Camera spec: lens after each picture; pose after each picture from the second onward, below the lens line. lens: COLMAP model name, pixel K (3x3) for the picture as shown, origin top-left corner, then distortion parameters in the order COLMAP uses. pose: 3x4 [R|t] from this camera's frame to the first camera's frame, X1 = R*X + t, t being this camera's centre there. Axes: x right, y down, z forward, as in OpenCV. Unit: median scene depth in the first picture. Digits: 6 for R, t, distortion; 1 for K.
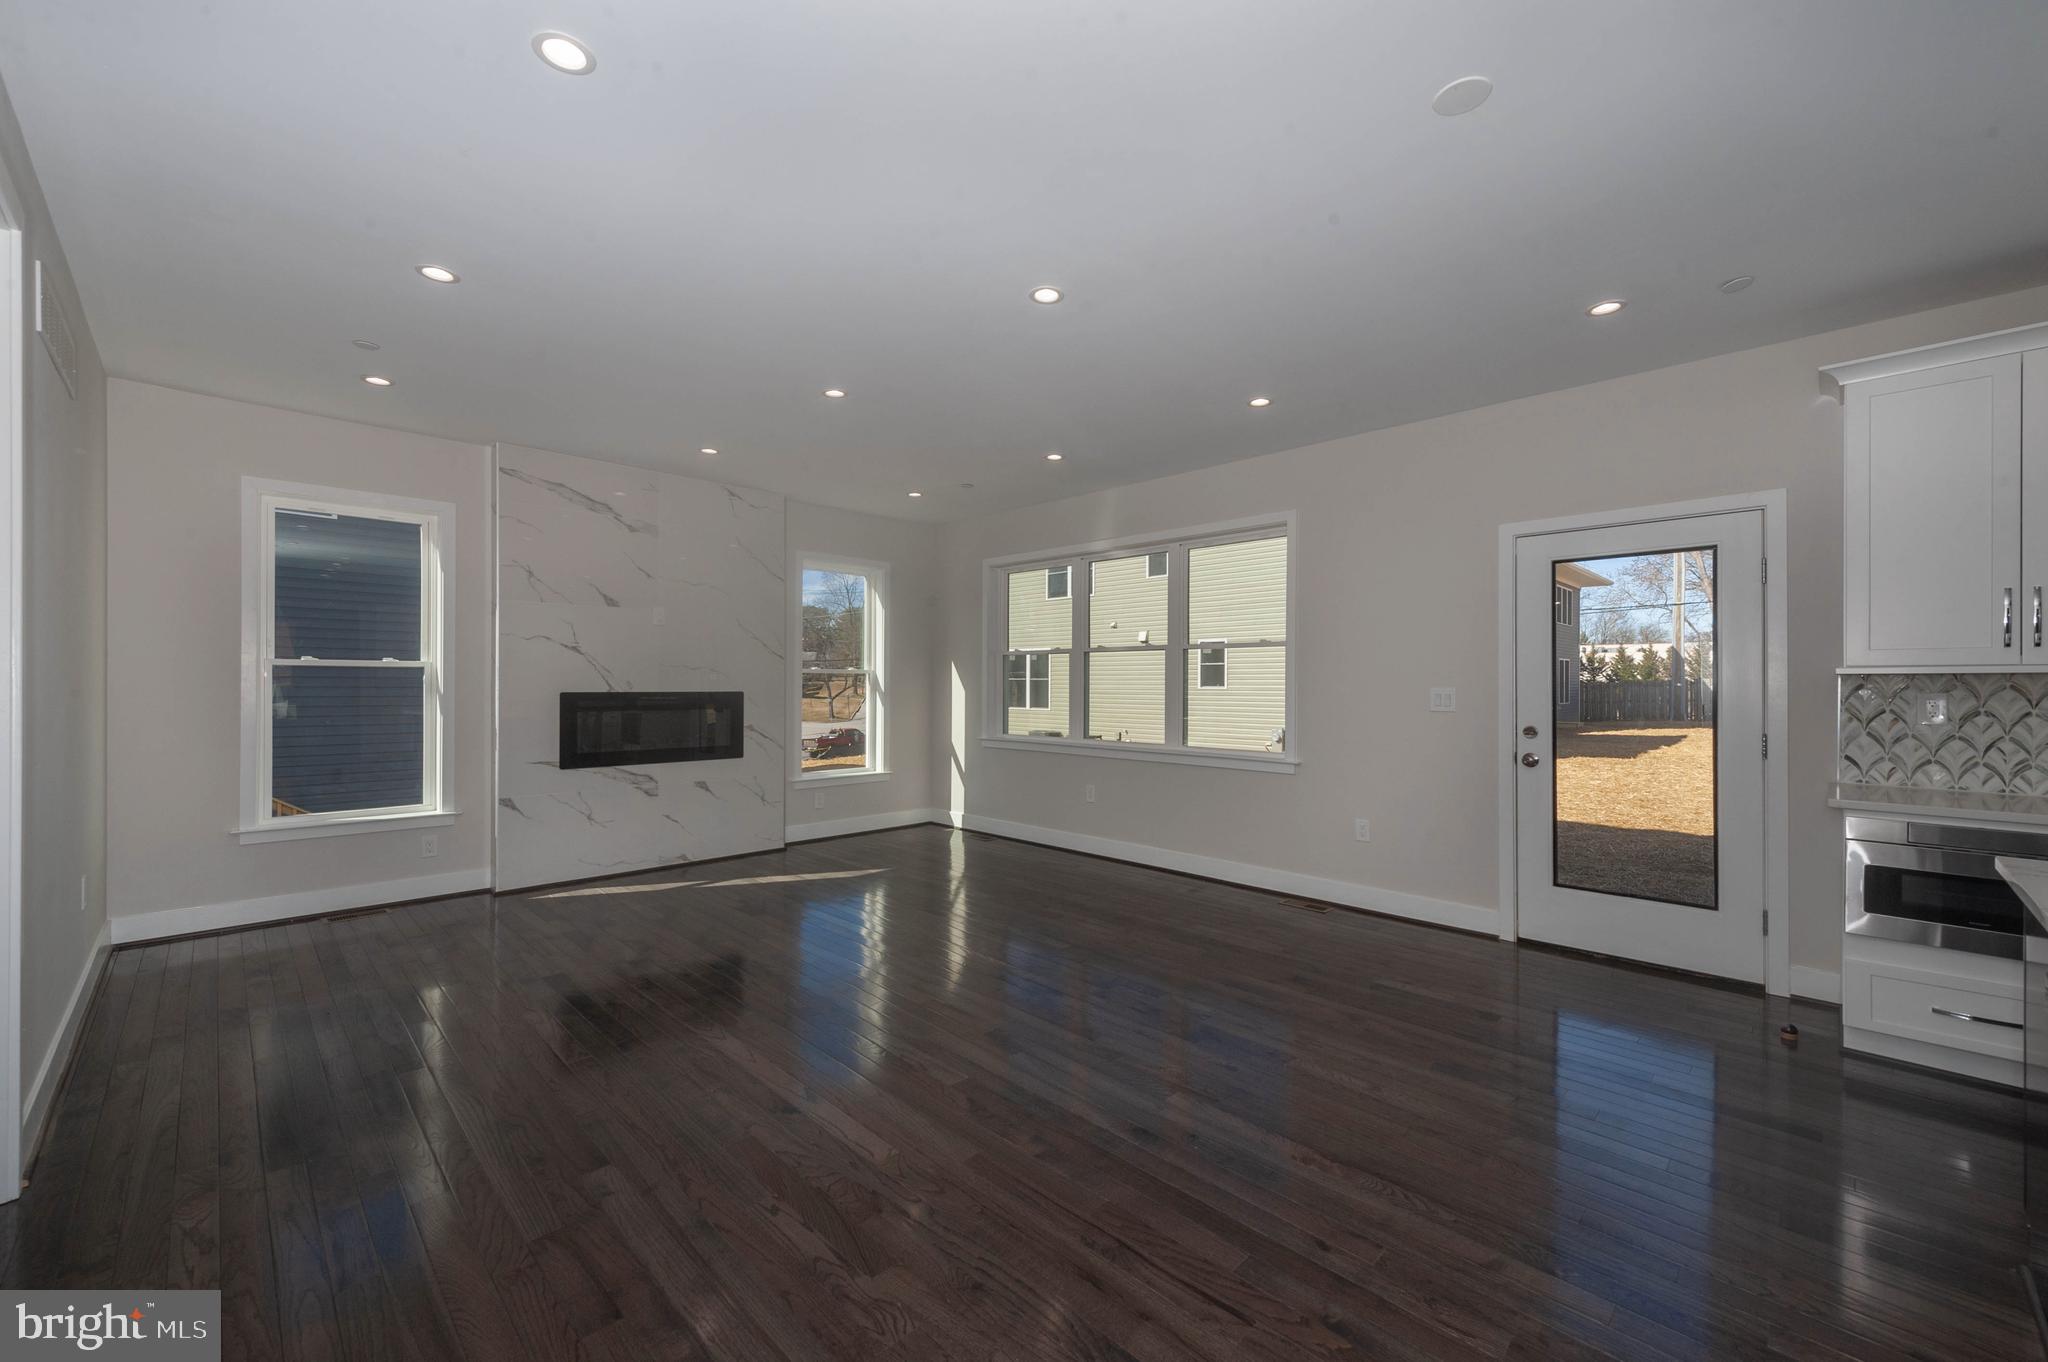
lens RADIAL K [[814.1, 0, 1008.6], [0, 814.1, 680.7], [0, 0, 1]] dist [0.003929, -0.000337]
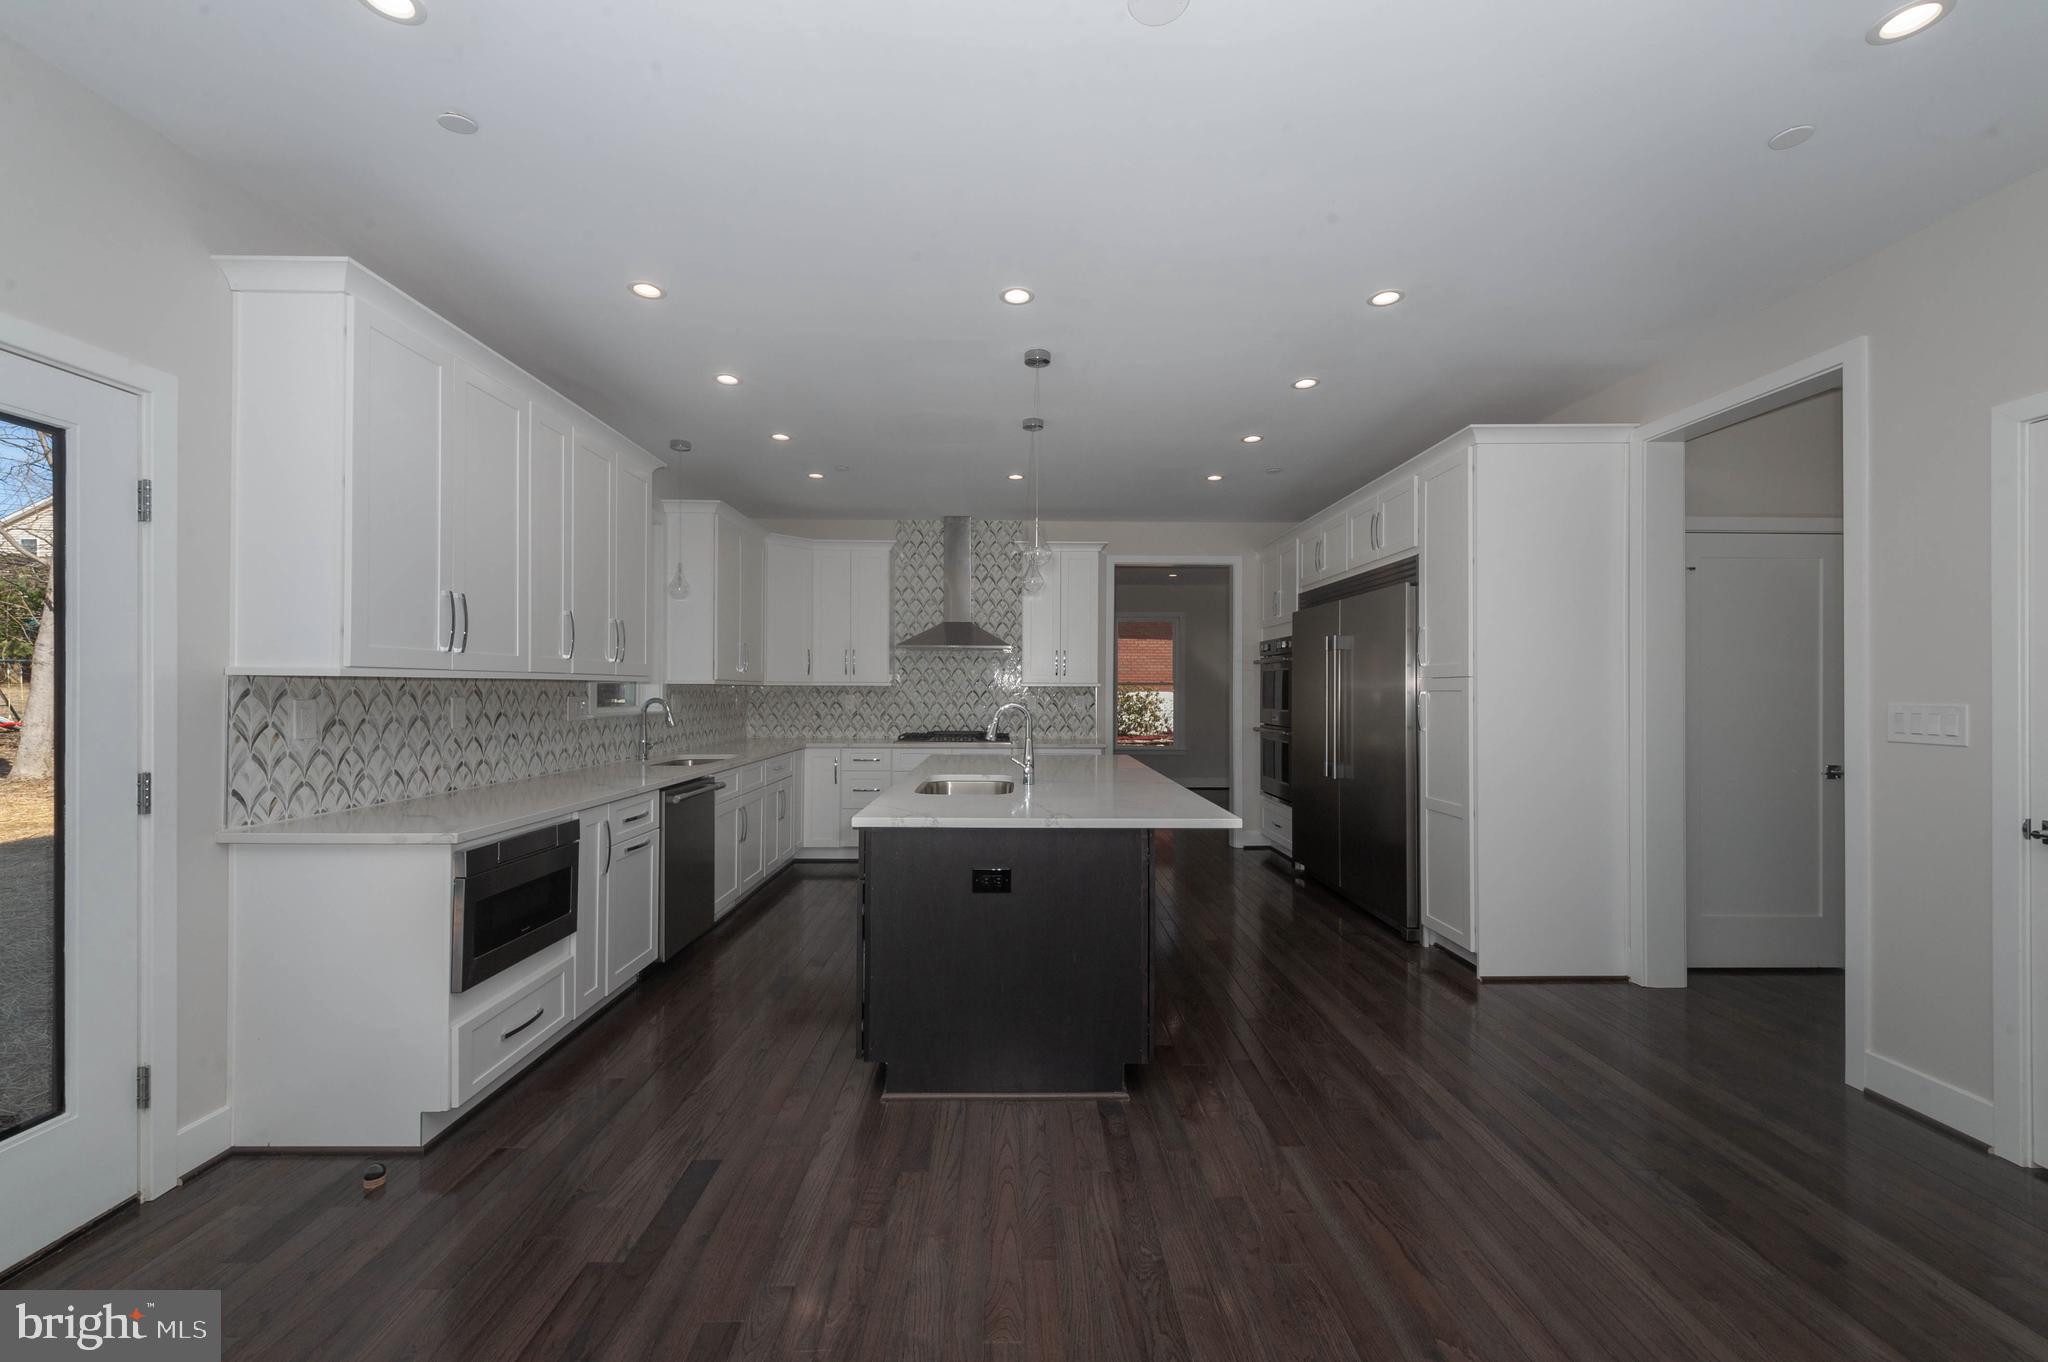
lens RADIAL K [[814.1, 0, 1018.1], [0, 814.1, 685.1], [0, 0, 1]] dist [0.003929, -0.000337]
pose [[-0.721843, 0.004912, 0.692039, 0.045402], [0.002812, 0.999987, -0.004165, 0.005144], [-0.692051, -0.001061, -0.721848, 0.993678]]
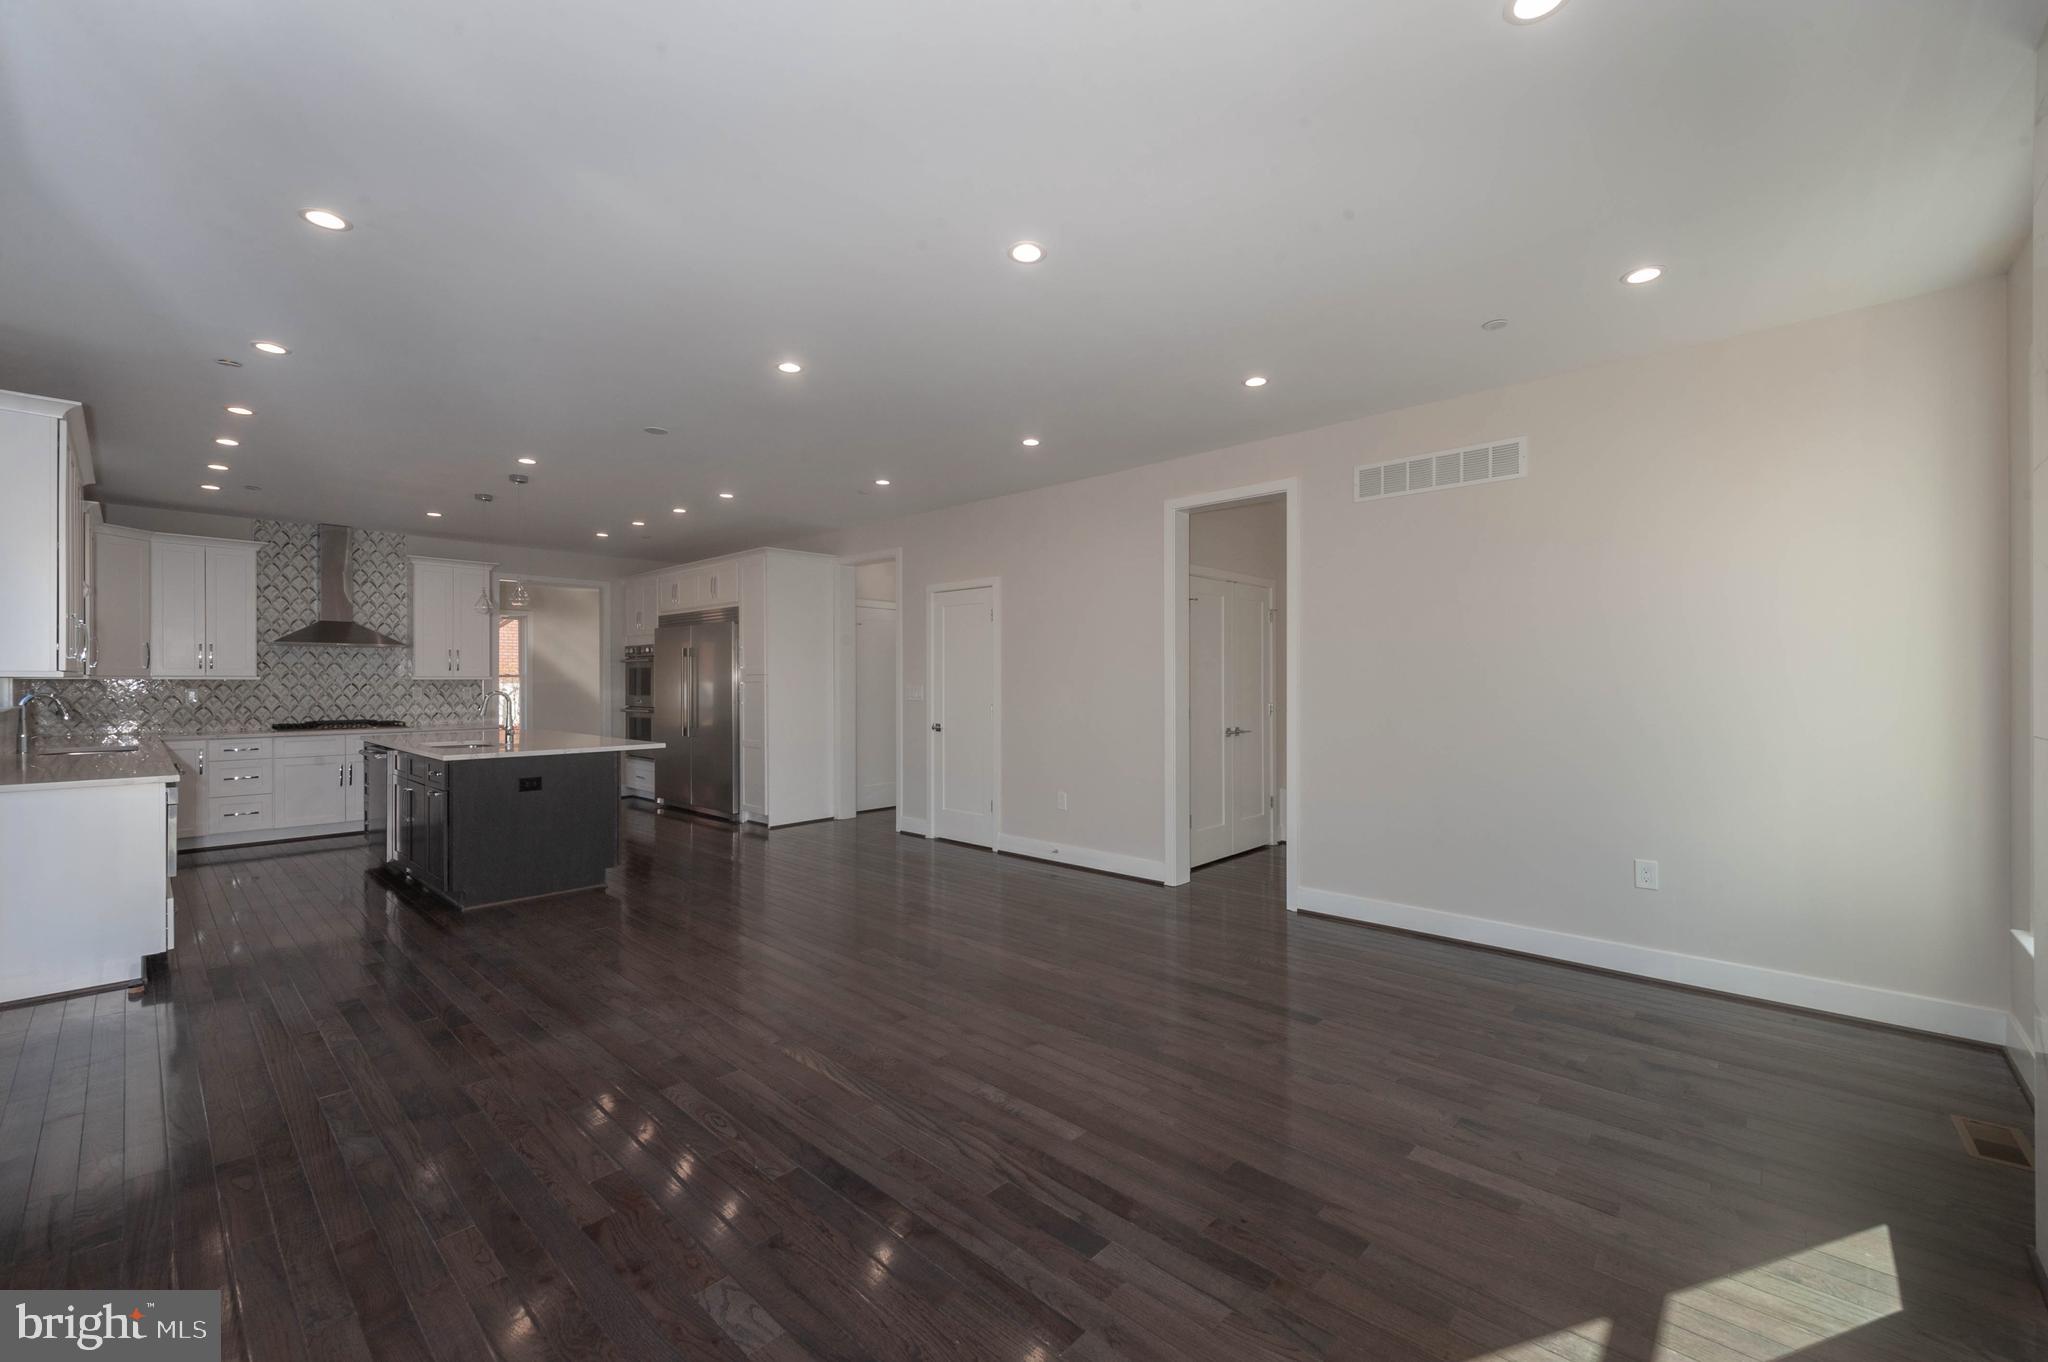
lens RADIAL K [[814.1, 0, 1030.7], [0, 814.1, 673.0], [0, 0, 1]] dist [0.003929, -0.000337]
pose [[-0.998625, 0.004021, -0.052272, -0.123095], [0.004230, 0.999983, -0.003892, 0.000360], [0.052256, -0.004108, -0.998625, 1.604970]]
